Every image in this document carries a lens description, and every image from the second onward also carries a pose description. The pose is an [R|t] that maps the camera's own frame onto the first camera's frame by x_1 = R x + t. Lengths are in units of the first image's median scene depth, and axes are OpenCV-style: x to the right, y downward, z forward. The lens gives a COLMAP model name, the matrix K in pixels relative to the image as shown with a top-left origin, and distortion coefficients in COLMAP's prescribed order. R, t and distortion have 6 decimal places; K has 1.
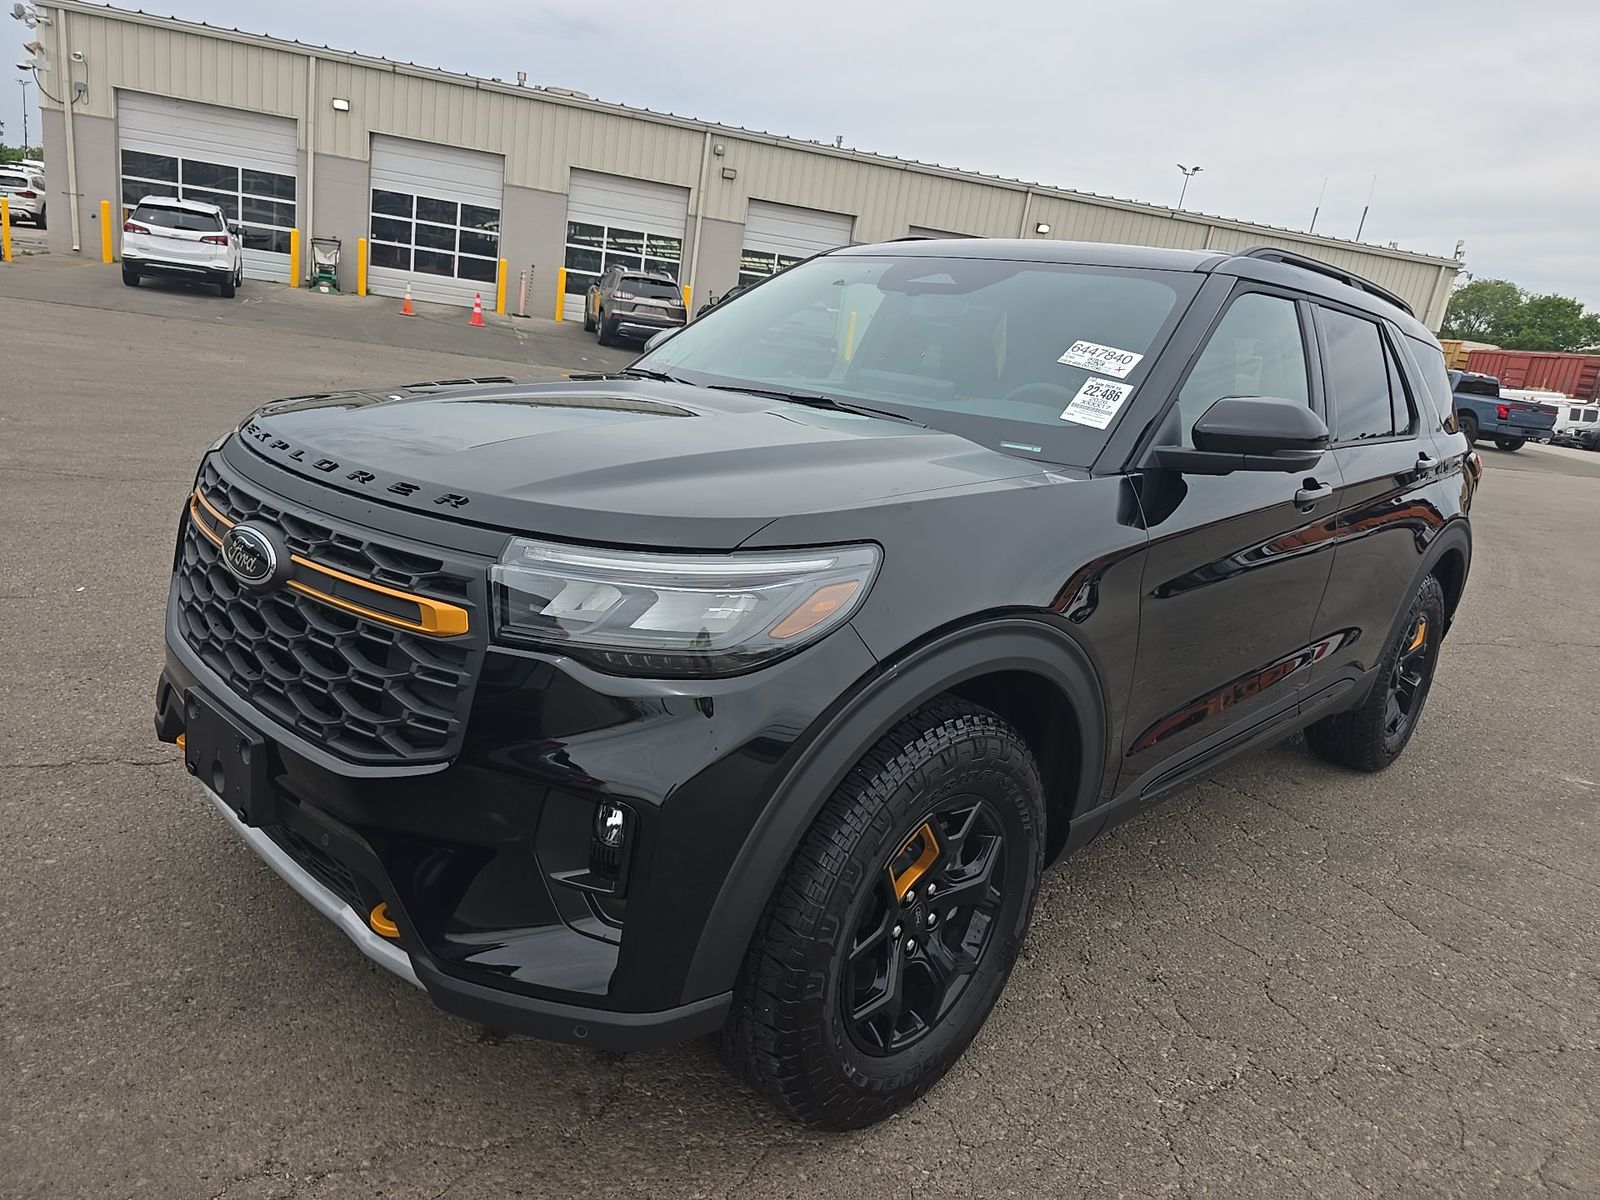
lens RADIAL K [[1062.4, 0, 800.0], [0, 1062.4, 600.0], [0, 0, 1]] dist [0.054630, -0.060801]
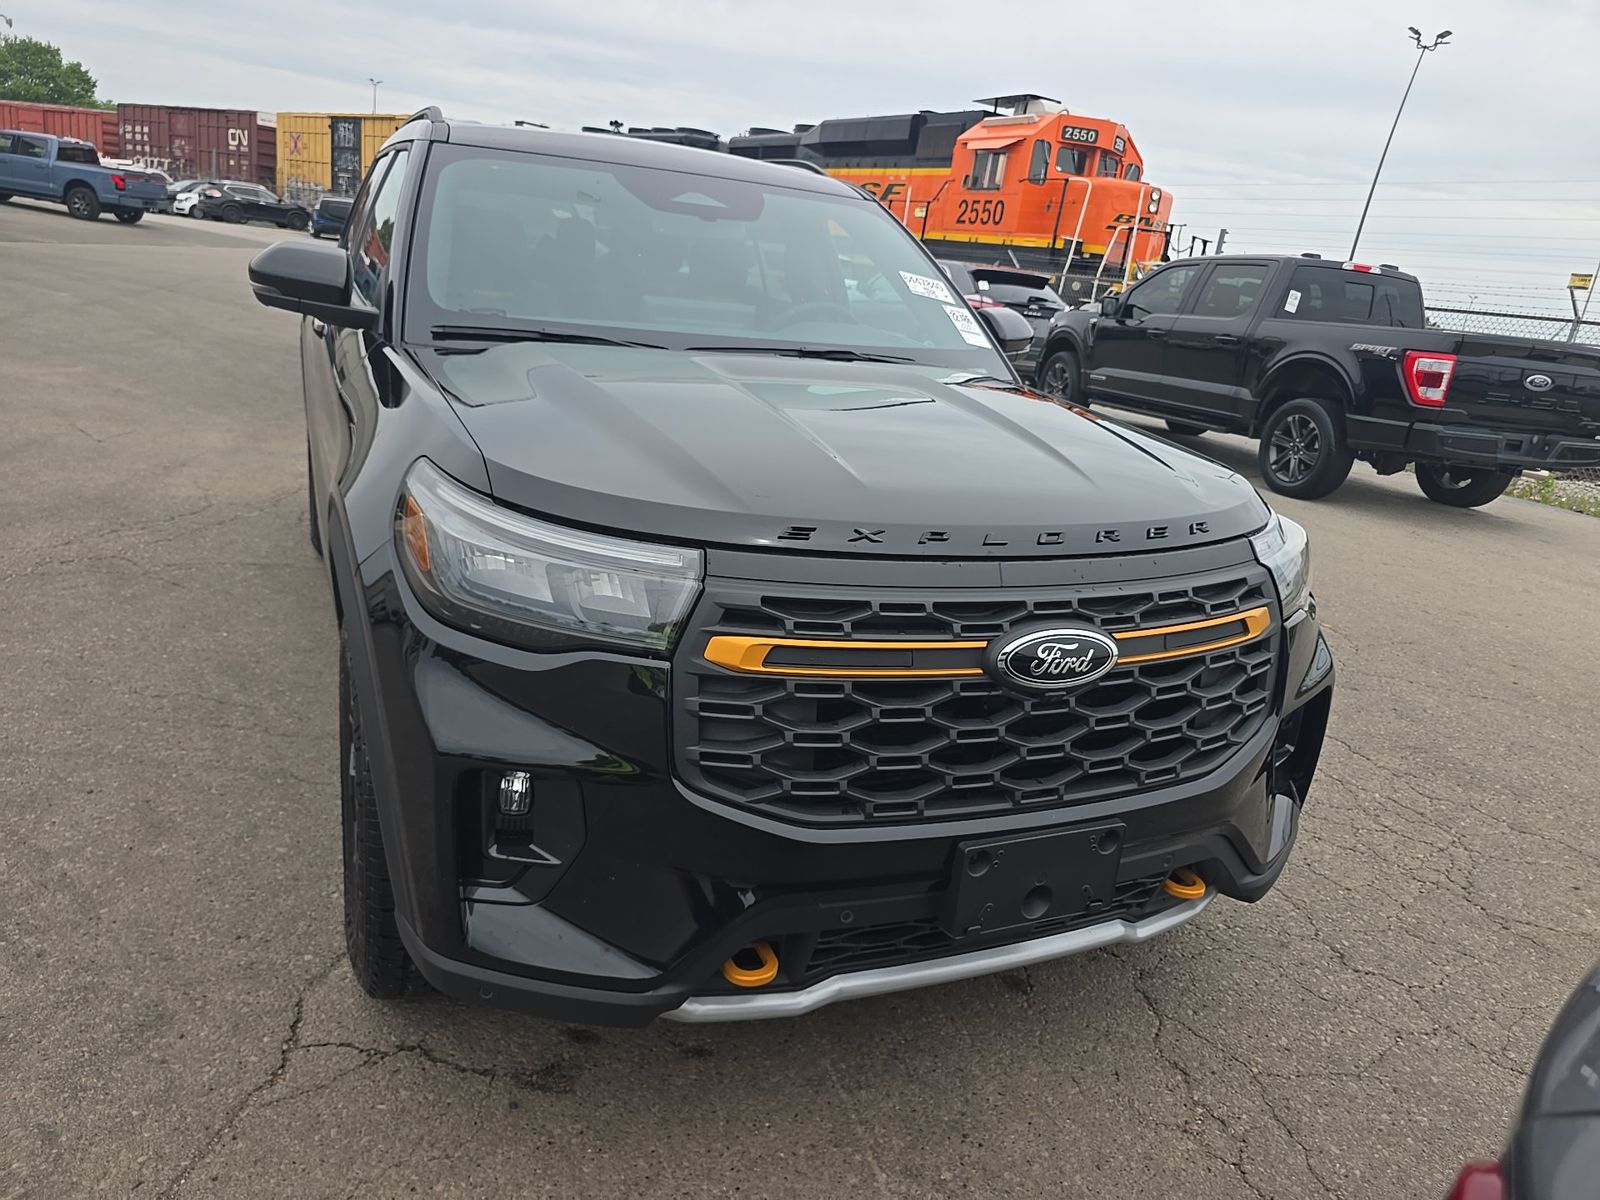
lens RADIAL K [[1065.7, 0, 800.0], [0, 1065.7, 600.0], [0, 0, 1]] dist [0.044731, -0.047339]
pose [[0.394596, -0.348354, 0.850261, -1.092871], [0.165973, 0.937149, 0.306926, -0.323980], [-0.903740, 0.020009, 0.427613, 0.664305]]
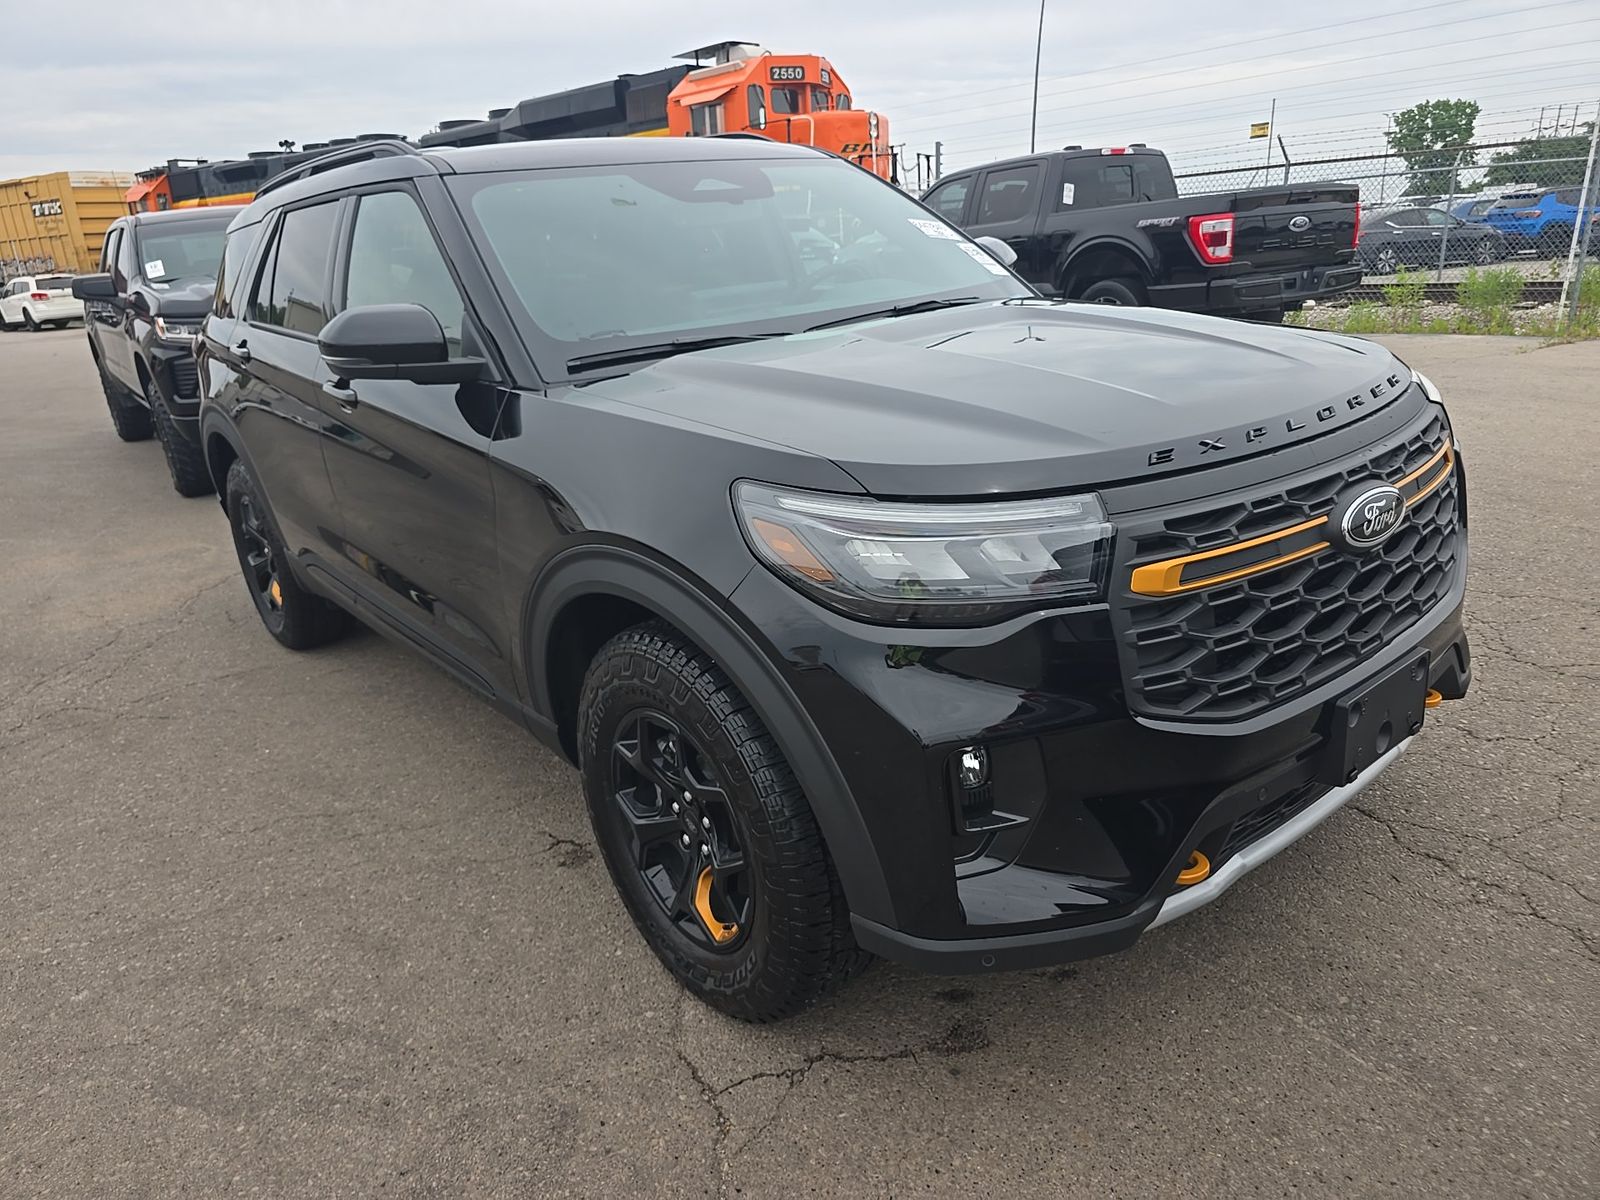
lens RADIAL K [[1062.4, 0, 800.0], [0, 1062.4, 600.0], [0, 0, 1]] dist [0.054630, -0.060801]
pose [[0.125649, -0.442465, 0.887940, -1.216929], [0.331272, 0.862373, 0.382848, -0.431780], [-0.935132, 0.246045, 0.254933, 1.030768]]
